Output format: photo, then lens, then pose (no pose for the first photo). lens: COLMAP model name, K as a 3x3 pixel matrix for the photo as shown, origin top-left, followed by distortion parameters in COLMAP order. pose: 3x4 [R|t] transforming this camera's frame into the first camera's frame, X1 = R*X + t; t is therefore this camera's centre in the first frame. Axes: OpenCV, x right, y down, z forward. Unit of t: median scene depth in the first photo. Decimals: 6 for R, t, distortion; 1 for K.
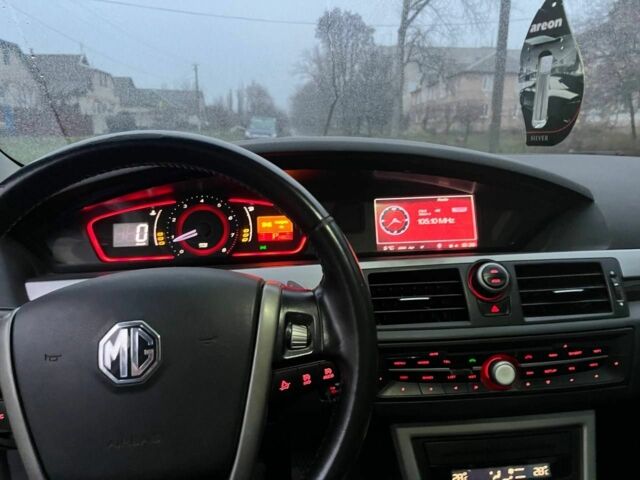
lens RADIAL K [[491.3, 0, 320.0], [0, 491.3, 240.0], [0, 0, 1]] dist [0.063527, -0.098228]
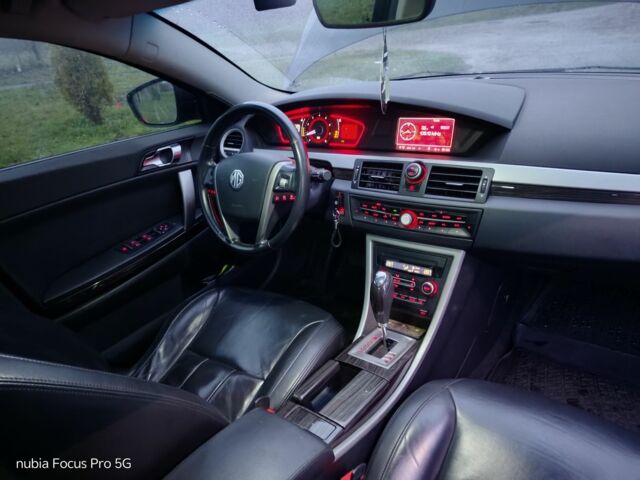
lens RADIAL K [[491.3, 0, 320.0], [0, 491.3, 240.0], [0, 0, 1]] dist [0.063527, -0.098228]
pose [[0.742641, 0.219455, -0.632712, 1.177006], [-0.019410, 0.951440, 0.307222, -0.217668], [0.669409, -0.215874, 0.710838, -0.565483]]
